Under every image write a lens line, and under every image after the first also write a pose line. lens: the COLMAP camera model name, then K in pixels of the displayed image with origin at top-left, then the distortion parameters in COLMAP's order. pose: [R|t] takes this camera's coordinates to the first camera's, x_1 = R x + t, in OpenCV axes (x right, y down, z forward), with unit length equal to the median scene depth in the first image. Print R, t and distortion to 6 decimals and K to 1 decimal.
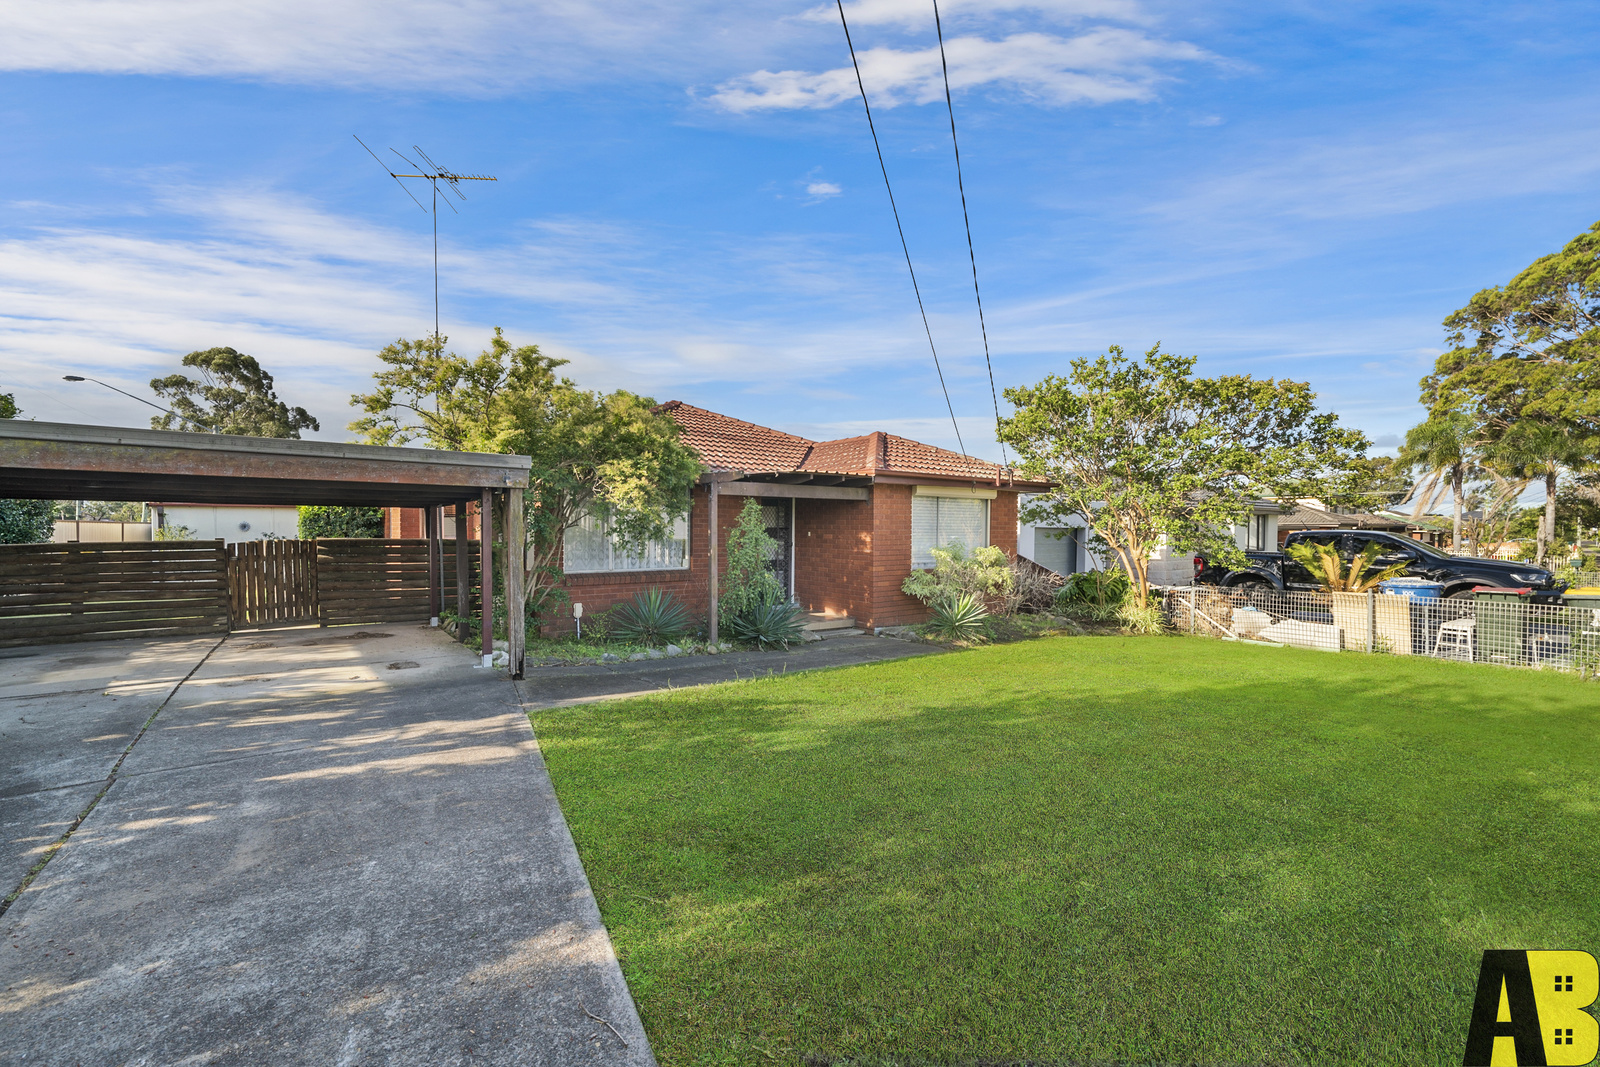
lens RADIAL K [[714.1, 0, 800.0], [0, 714.1, 533.5], [0, 0, 1]] dist [-0.000928, -0.000071]
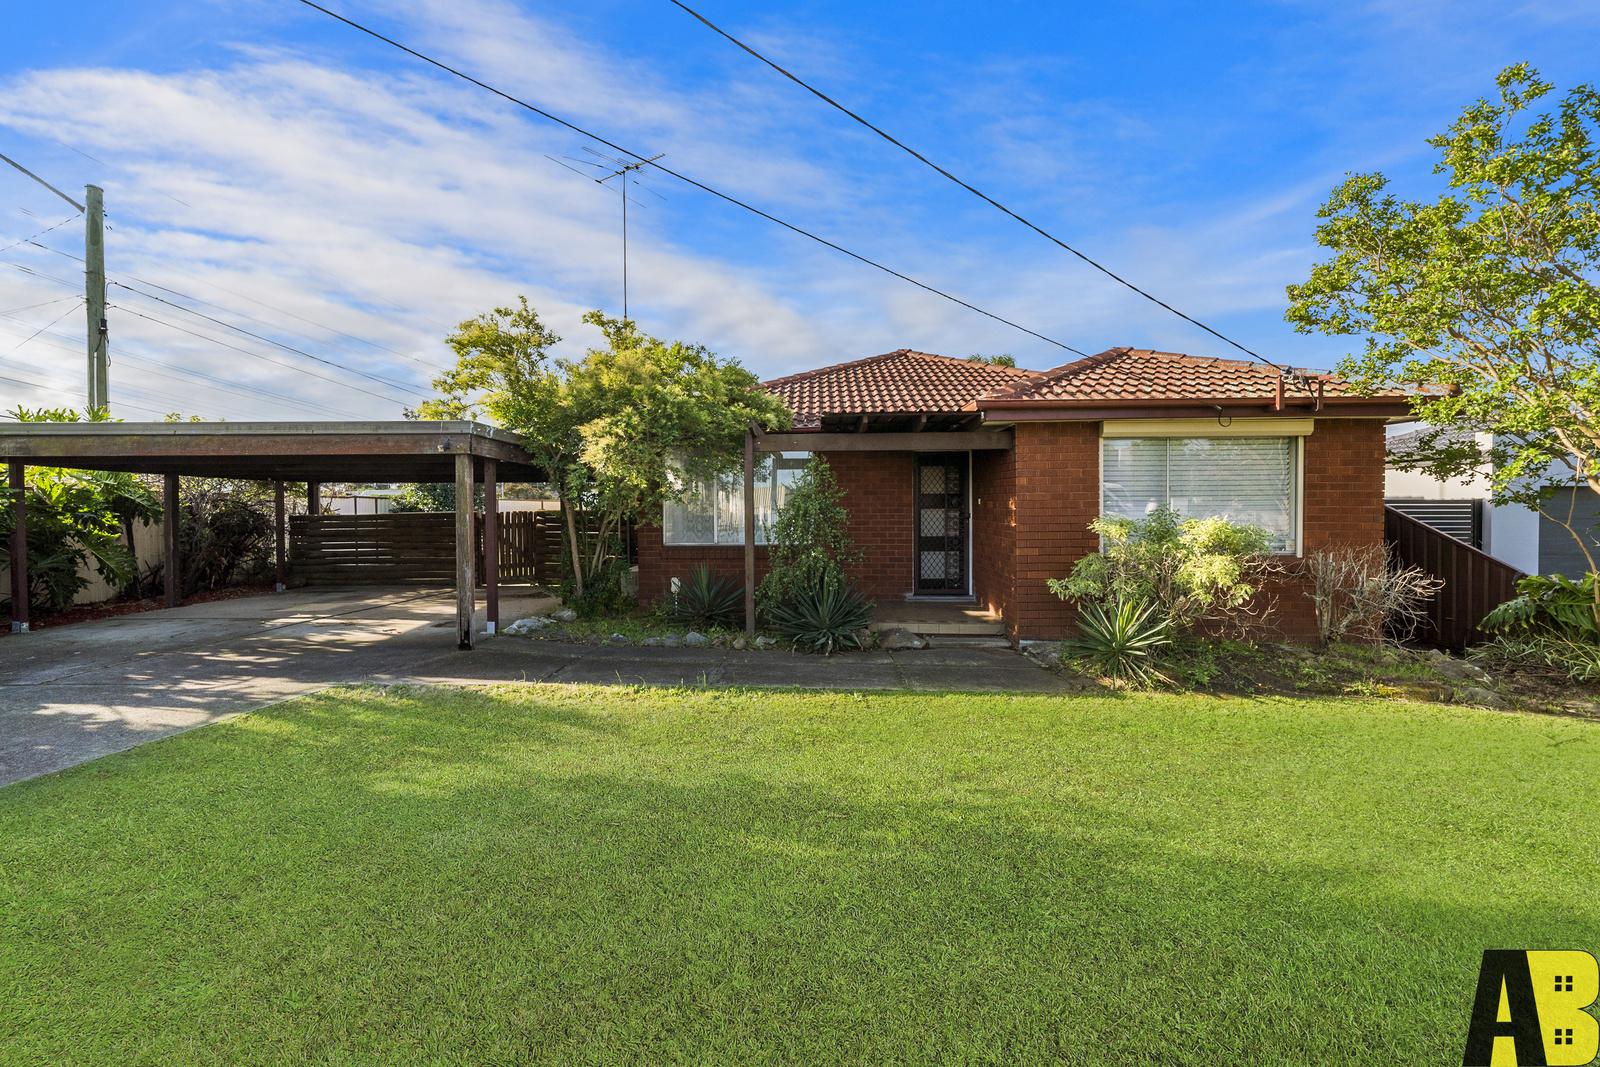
lens RADIAL K [[714.1, 0, 800.0], [0, 714.1, 533.5], [0, 0, 1]] dist [-0.000928, -0.000071]
pose [[0.763463, 0.016589, -0.645638, 0.416624], [0.004982, 0.999489, 0.031572, 0.011411], [0.645832, -0.027321, 0.762991, 0.396033]]
